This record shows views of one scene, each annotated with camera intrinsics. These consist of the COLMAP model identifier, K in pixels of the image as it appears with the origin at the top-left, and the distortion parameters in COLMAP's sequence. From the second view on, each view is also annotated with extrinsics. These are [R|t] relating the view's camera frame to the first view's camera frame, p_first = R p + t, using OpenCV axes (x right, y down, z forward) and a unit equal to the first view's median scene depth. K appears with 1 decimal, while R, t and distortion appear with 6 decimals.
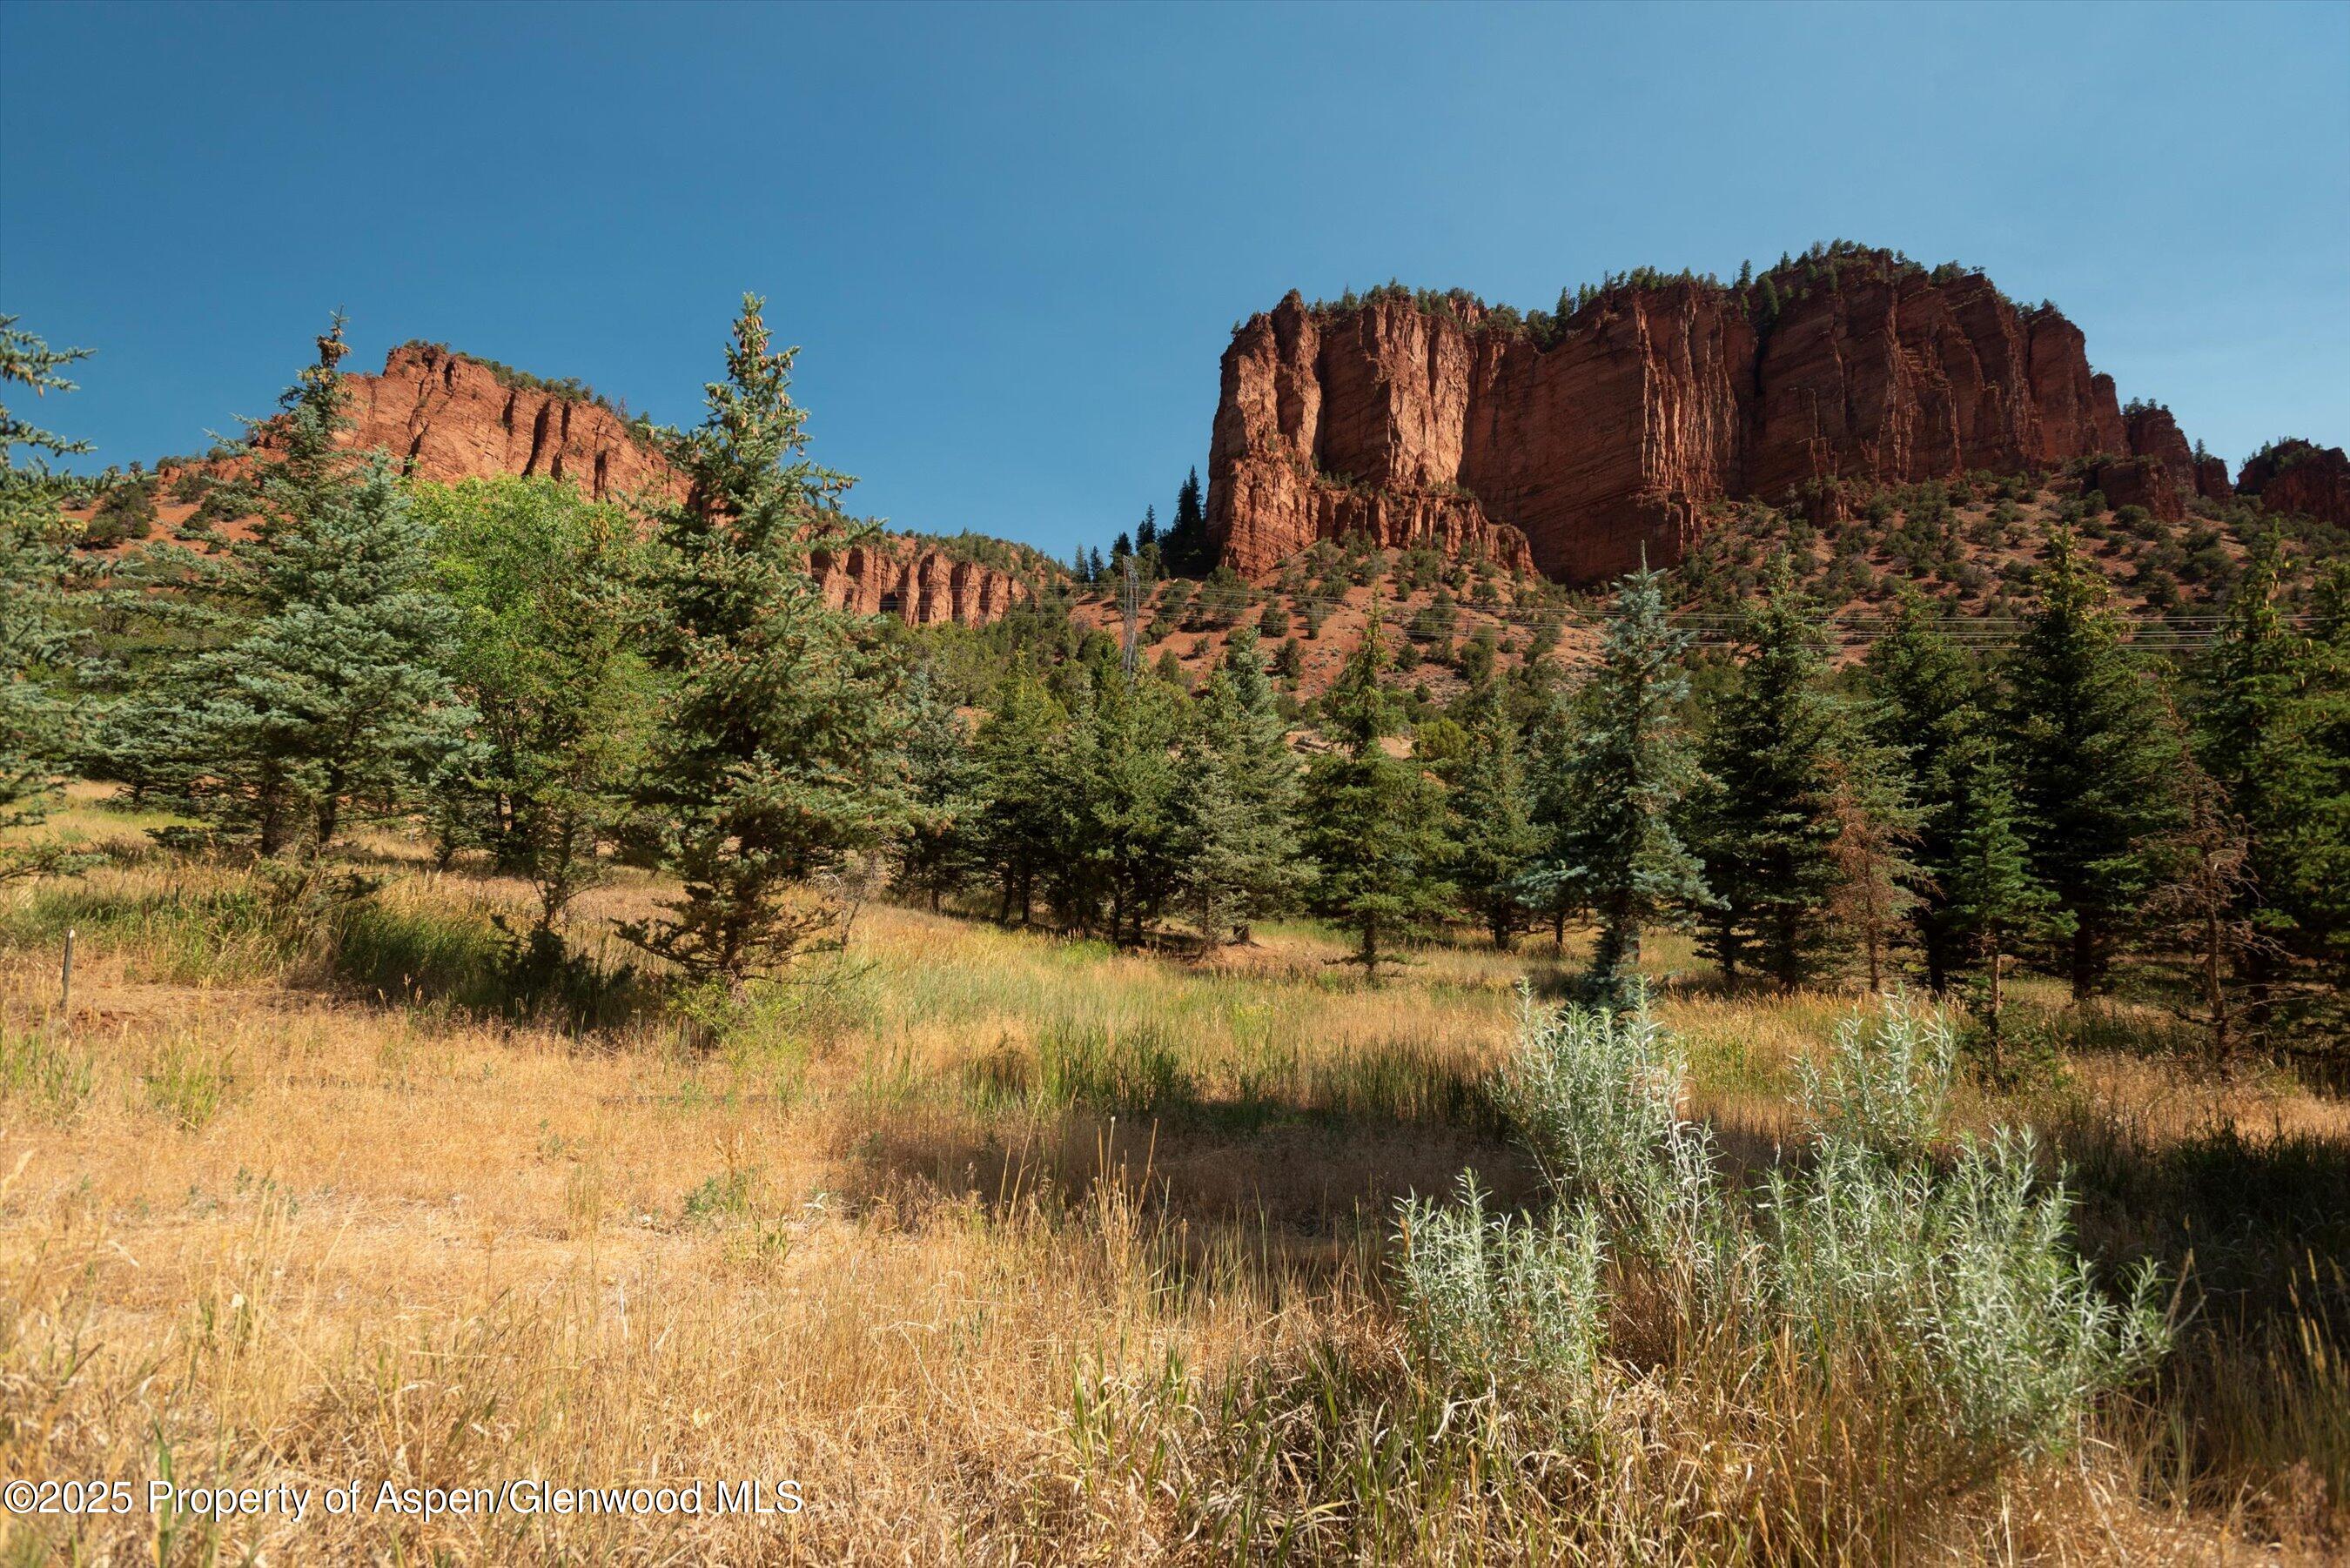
lens RADIAL K [[1090.2, 0, 1175.0], [0, 1090.2, 784.0], [0, 0, 1]] dist [0.034932, -0.015879]
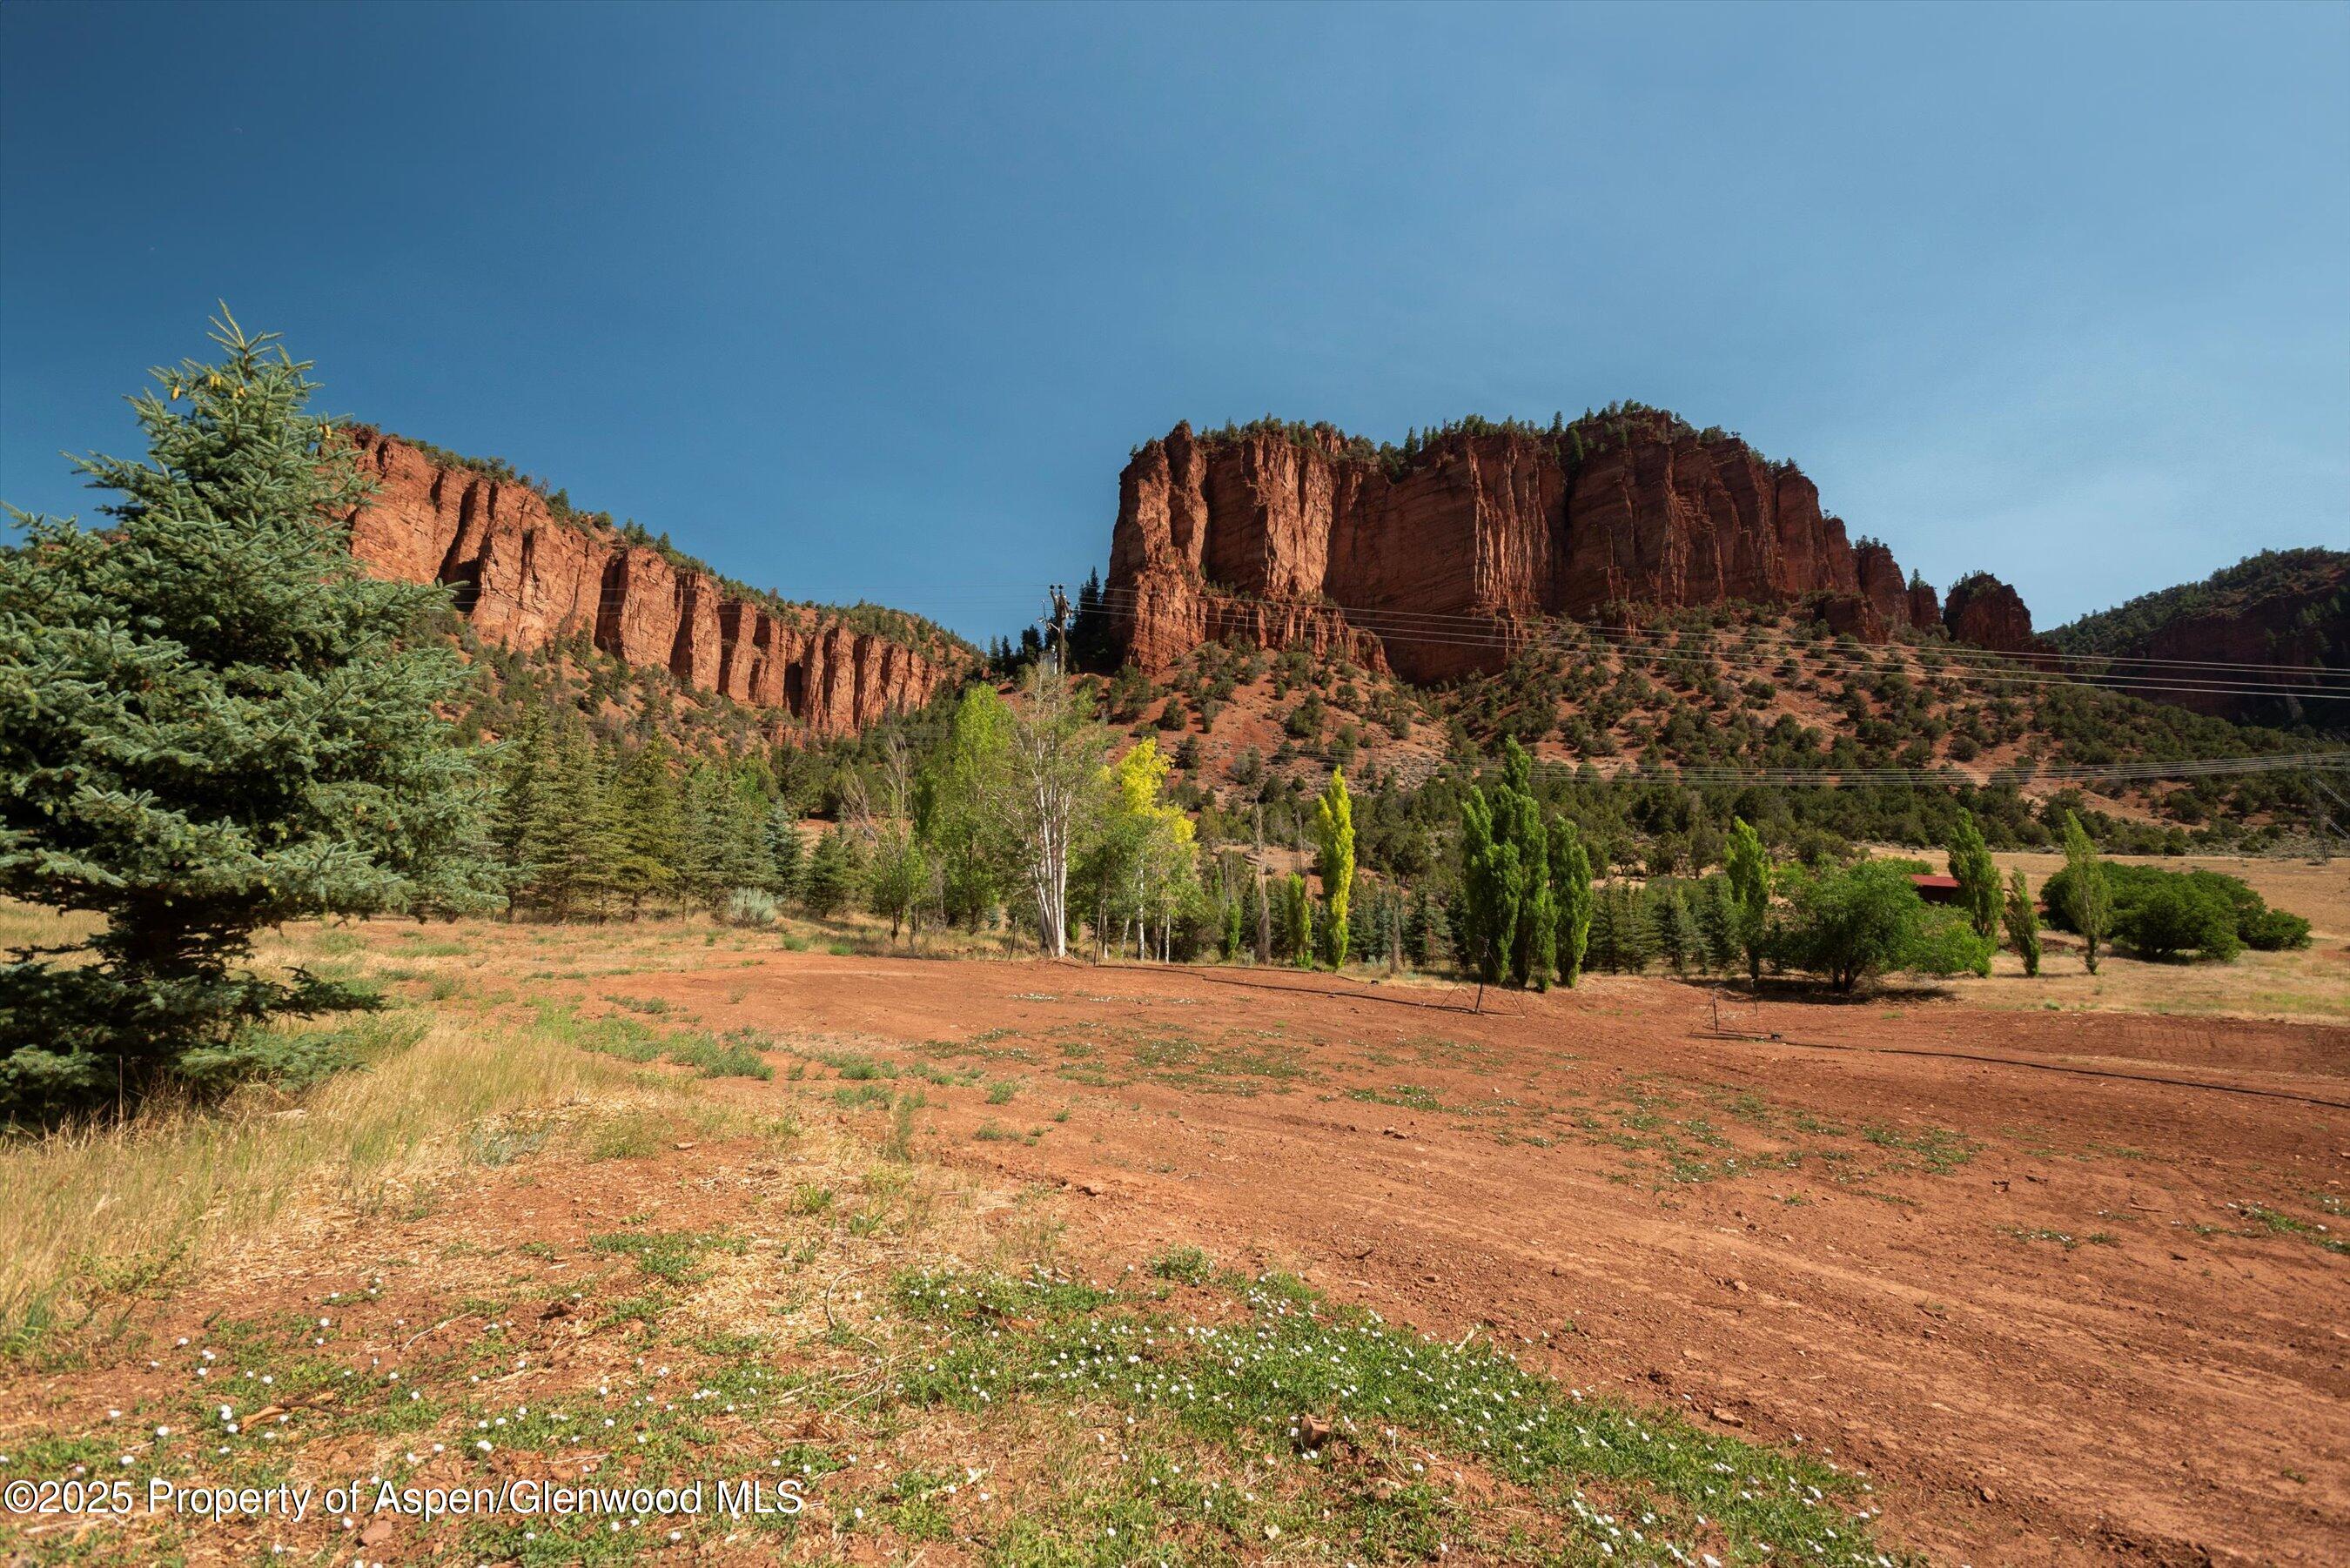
lens RADIAL K [[1087.2, 0, 1175.0], [0, 1087.2, 784.0], [0, 0, 1]] dist [0.015953, -0.000013]
pose [[0.992676, 0.012939, 0.120113, -0.035712], [-0.006802, 0.998657, -0.051366, -0.012171], [-0.120617, 0.050173, 0.991430, -0.118983]]
